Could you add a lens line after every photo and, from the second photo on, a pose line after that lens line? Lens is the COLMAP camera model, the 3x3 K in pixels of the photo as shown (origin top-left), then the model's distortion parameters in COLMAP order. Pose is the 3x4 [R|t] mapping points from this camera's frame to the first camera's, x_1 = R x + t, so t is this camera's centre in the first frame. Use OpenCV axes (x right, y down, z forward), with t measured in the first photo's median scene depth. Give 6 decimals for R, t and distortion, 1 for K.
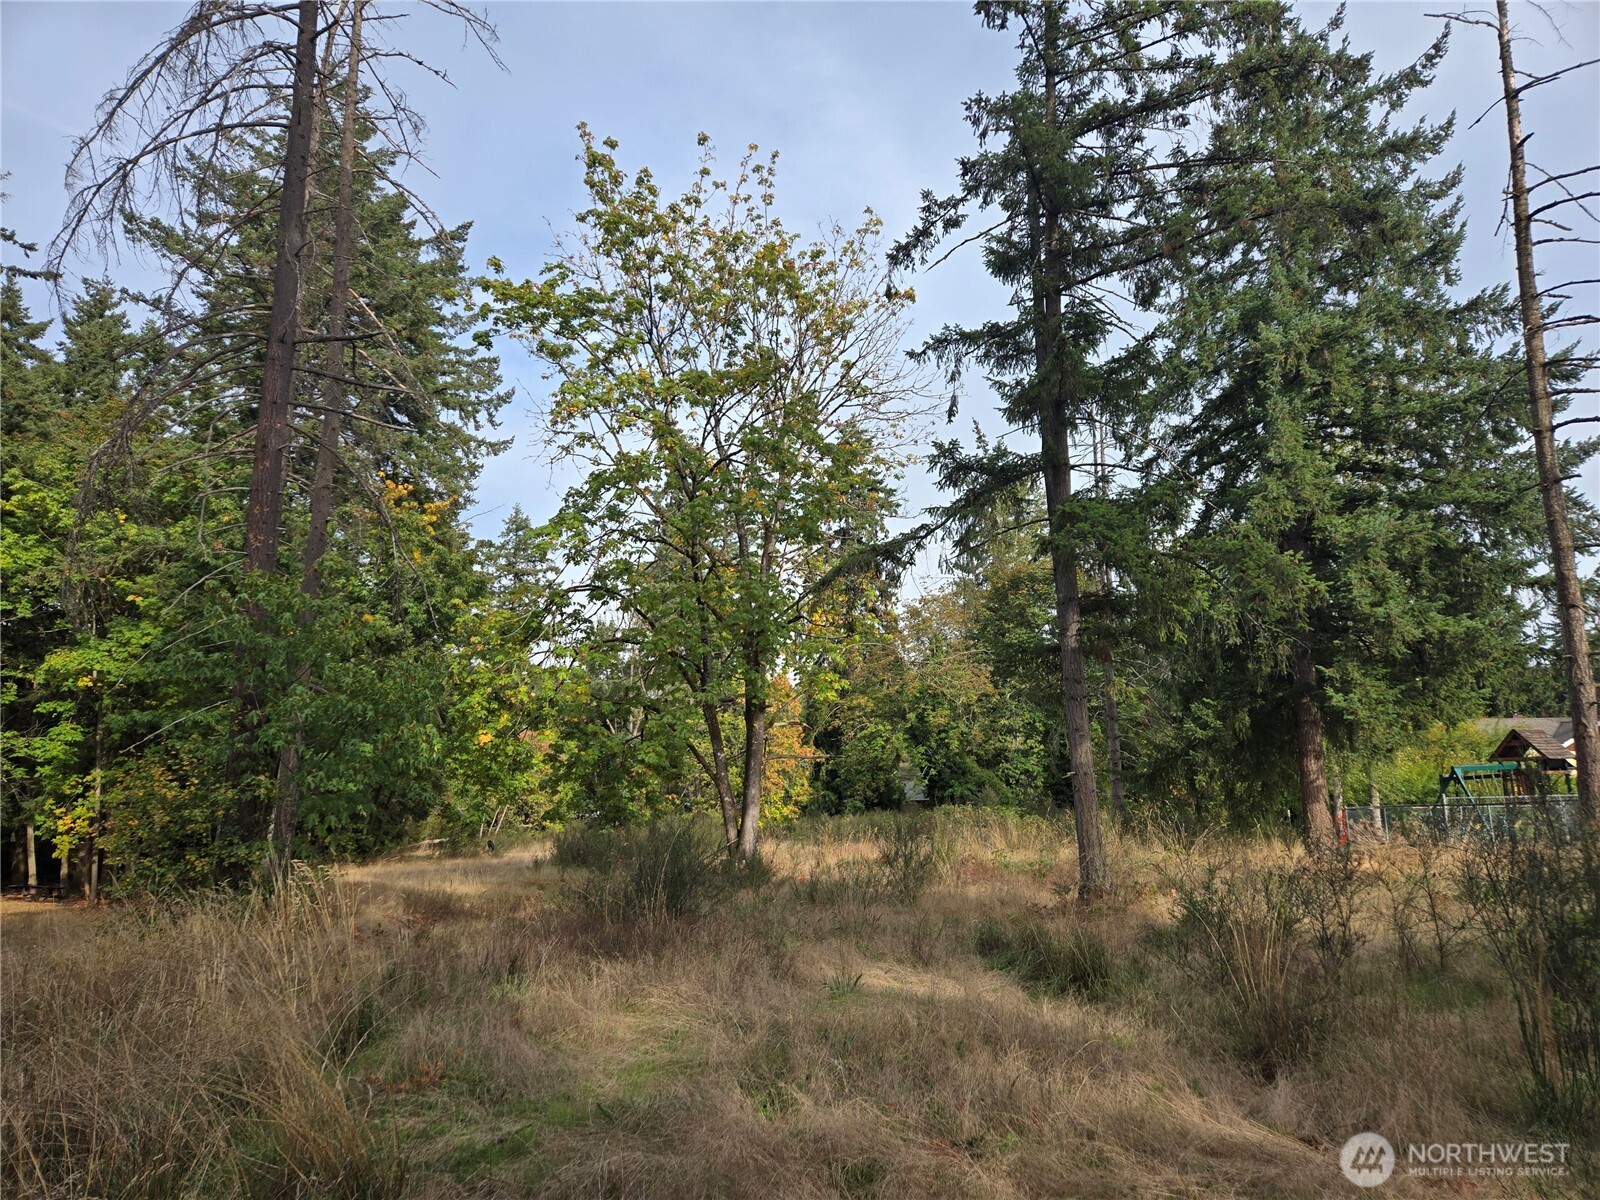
lens RADIAL K [[1082.5, 0, 797.3], [0, 1082.5, 597.1], [0, 0, 1]] dist [0.043050, -0.002739]
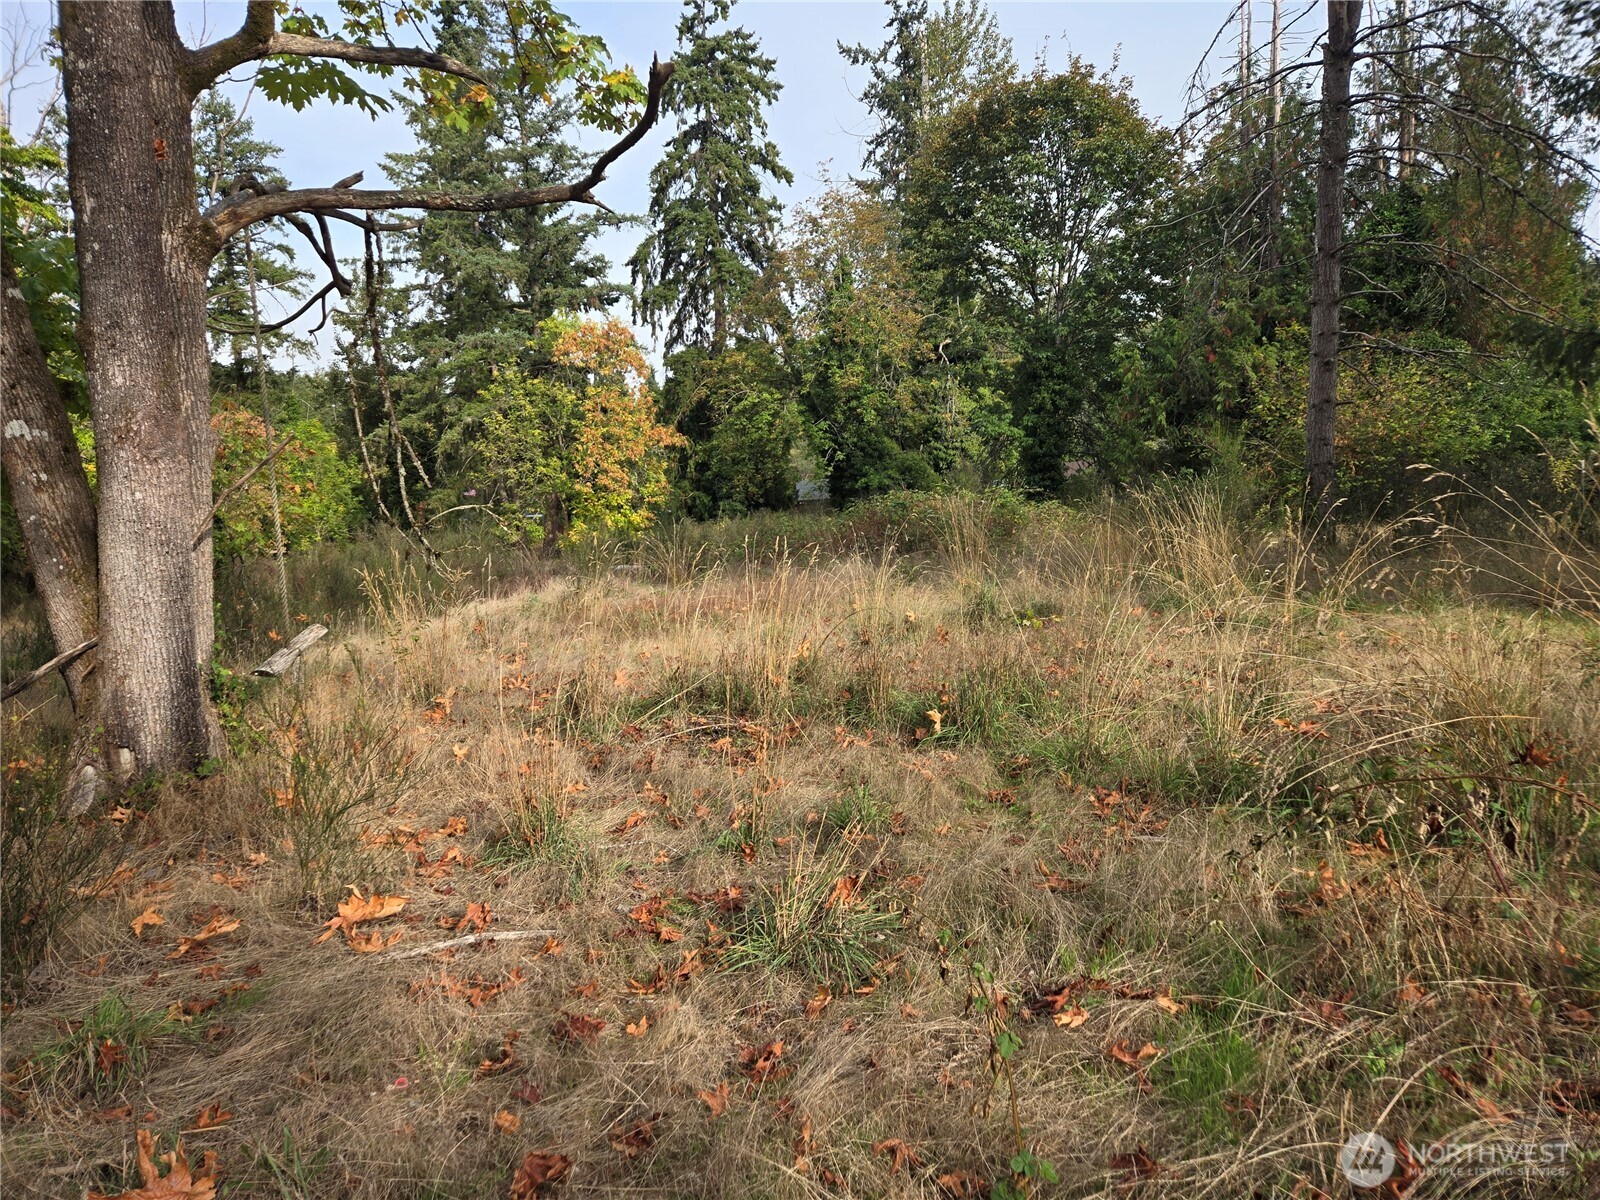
lens RADIAL K [[1082.5, 0, 802.7], [0, 1082.5, 616.5], [0, 0, 1]] dist [0.043050, -0.002739]
pose [[0.992950, -0.052130, 0.106455, 0.018186], [0.020152, 0.959269, 0.281774, 0.059549], [-0.116808, -0.277642, 0.953557, 0.284215]]
